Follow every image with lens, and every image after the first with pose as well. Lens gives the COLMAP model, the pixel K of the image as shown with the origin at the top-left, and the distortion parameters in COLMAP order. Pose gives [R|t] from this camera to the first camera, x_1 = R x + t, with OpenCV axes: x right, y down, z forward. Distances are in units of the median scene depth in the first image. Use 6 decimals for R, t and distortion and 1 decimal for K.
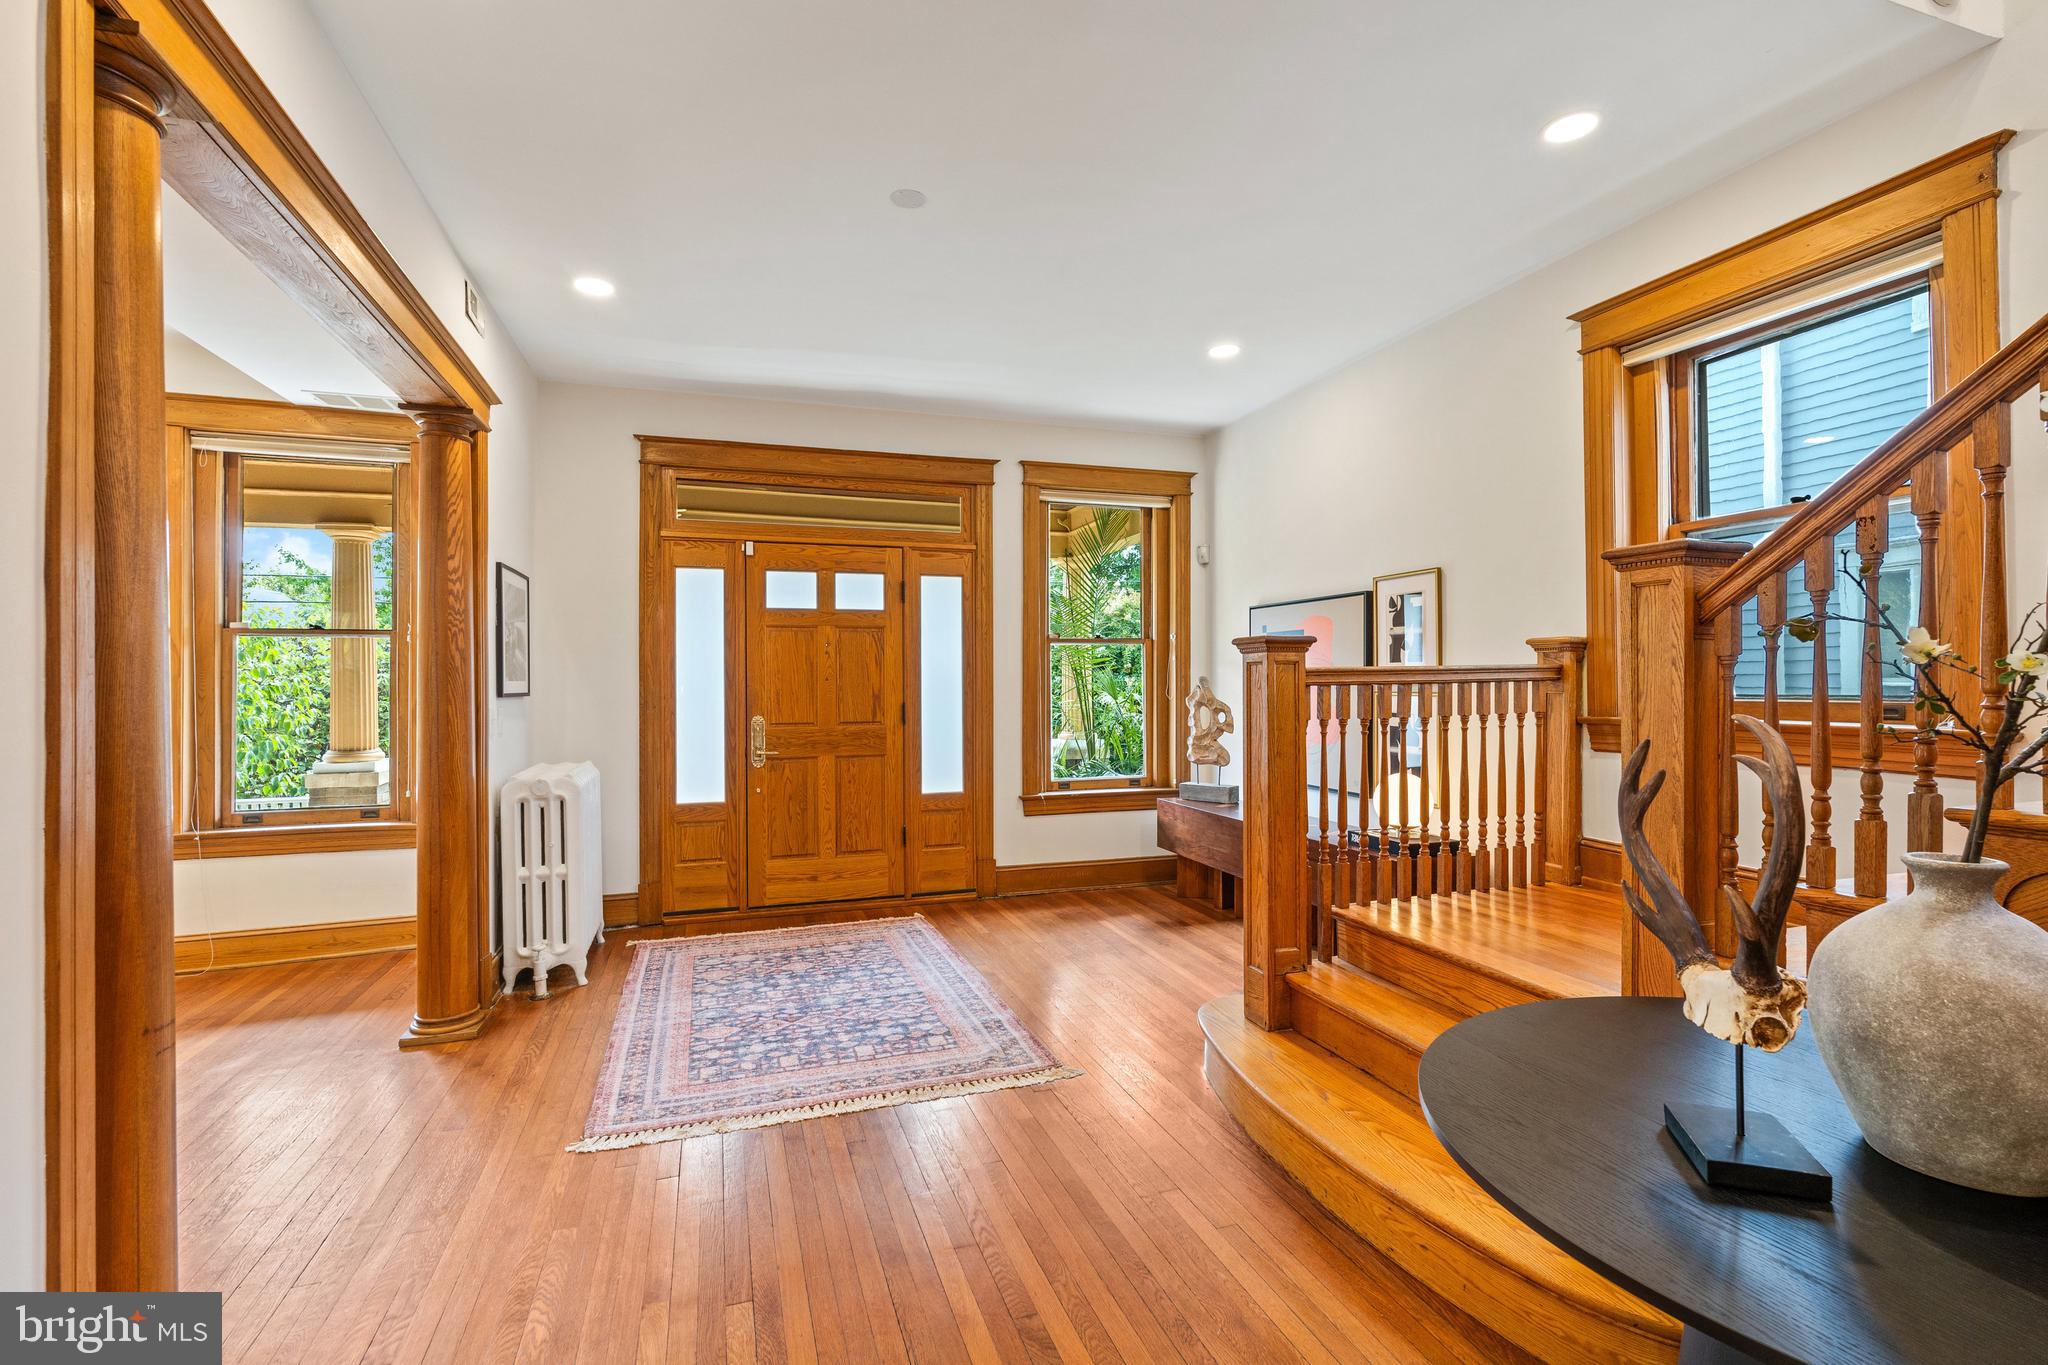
lens RADIAL K [[916.7, 0, 1024.0], [0, 916.7, 682.5], [0, 0, 1]] dist [-0.002303, 0.000391]
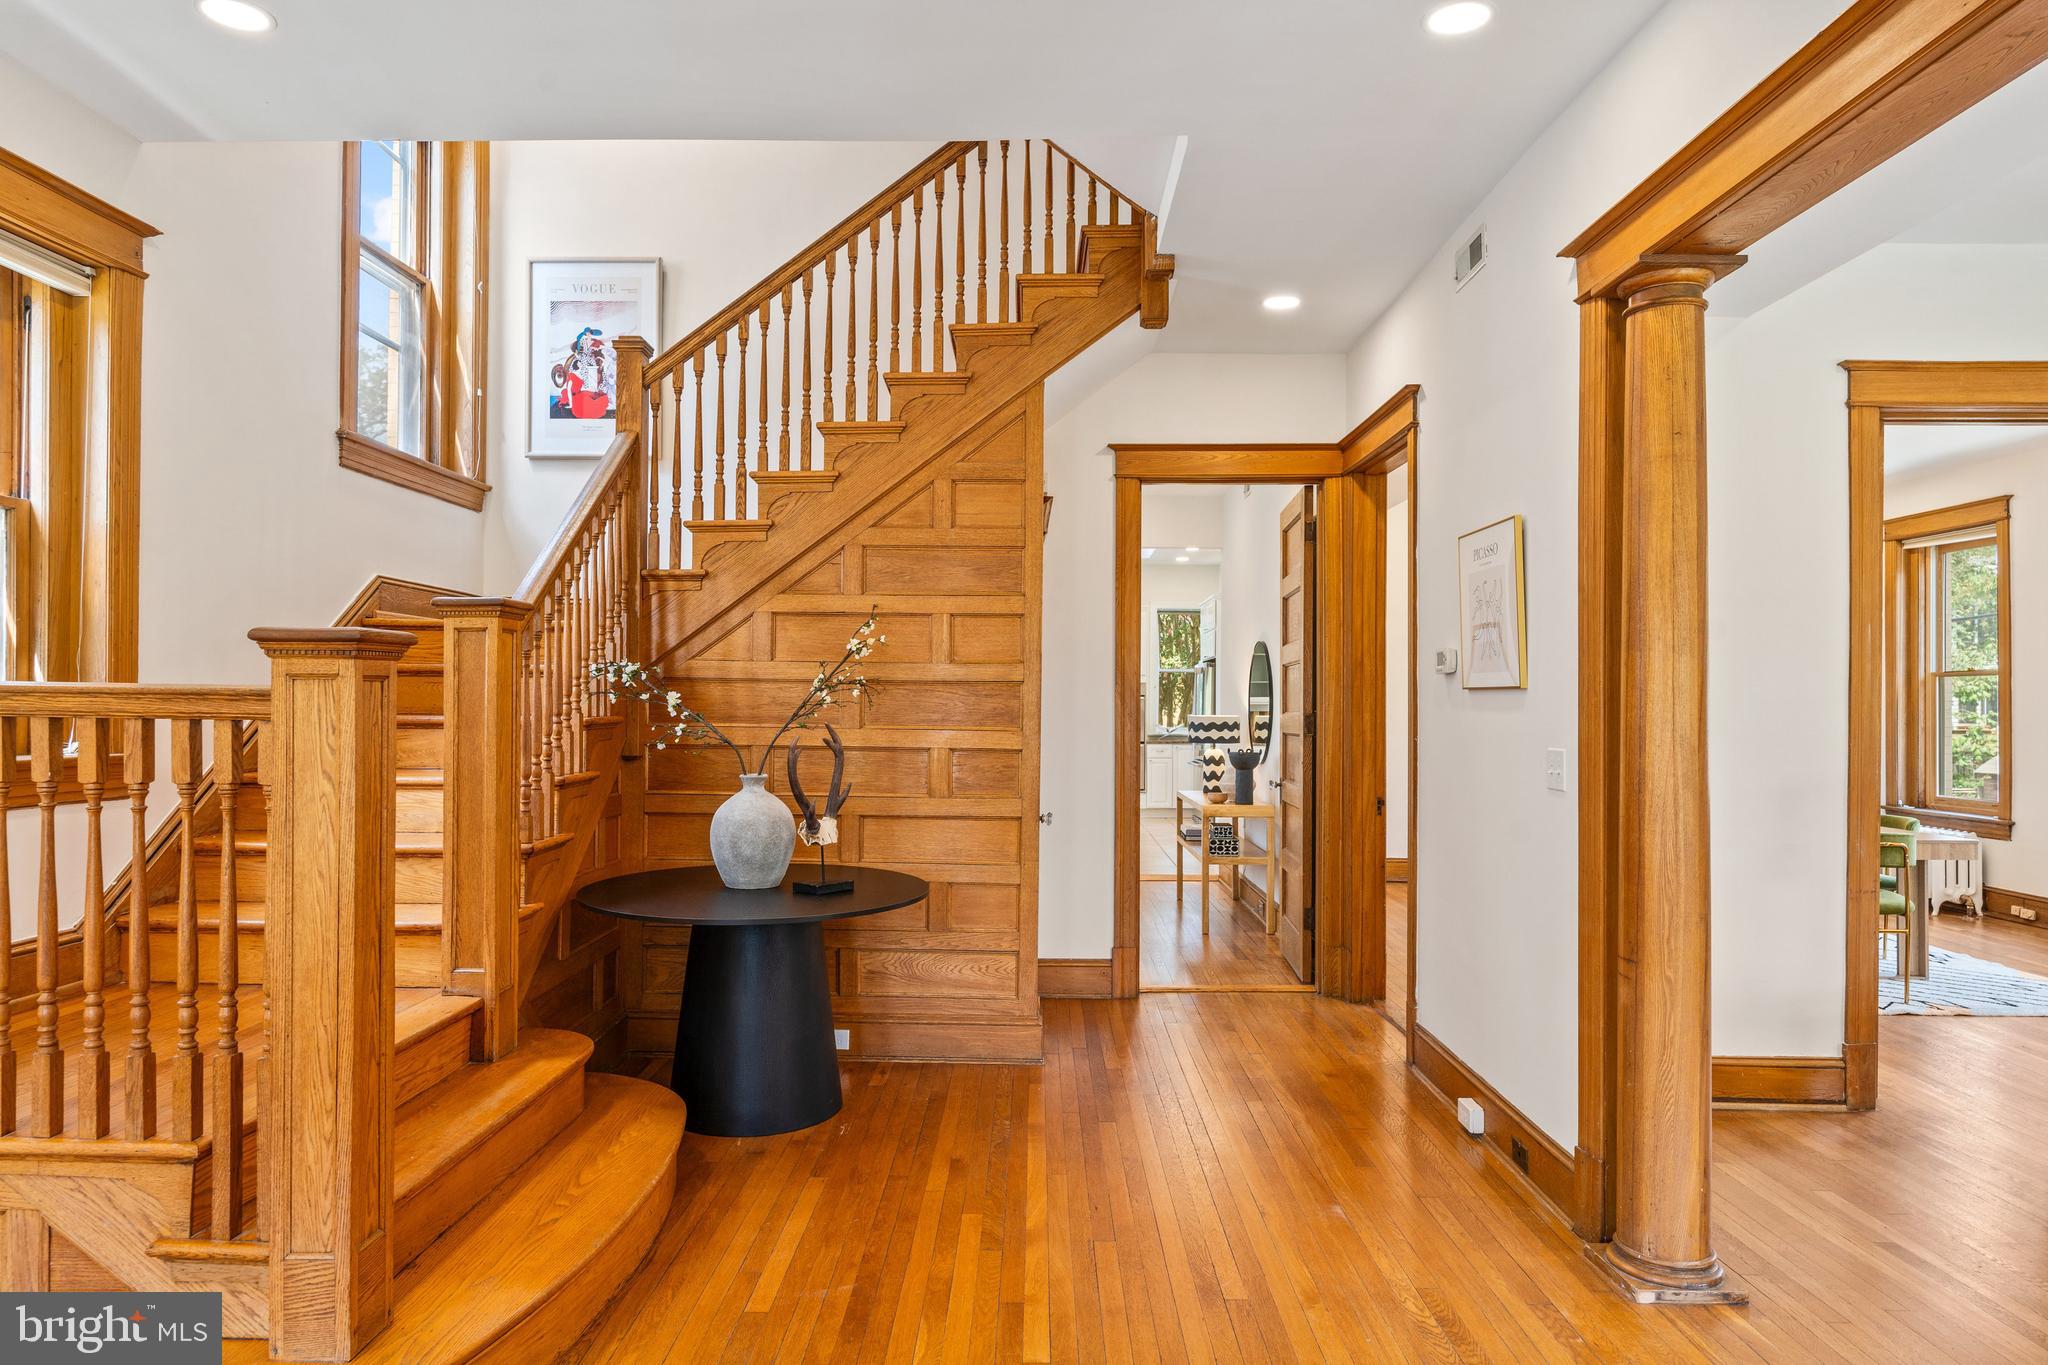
lens RADIAL K [[1235.9, 0, 1014.5], [0, 1235.9, 692.9], [0, 0, 1]] dist [0.001143, 0.000080]
pose [[-0.940294, -0.000999, 0.340362, -0.288700], [-0.003772, 0.999965, -0.007484, -0.008121], [-0.340343, -0.008321, -0.940265, 1.262310]]
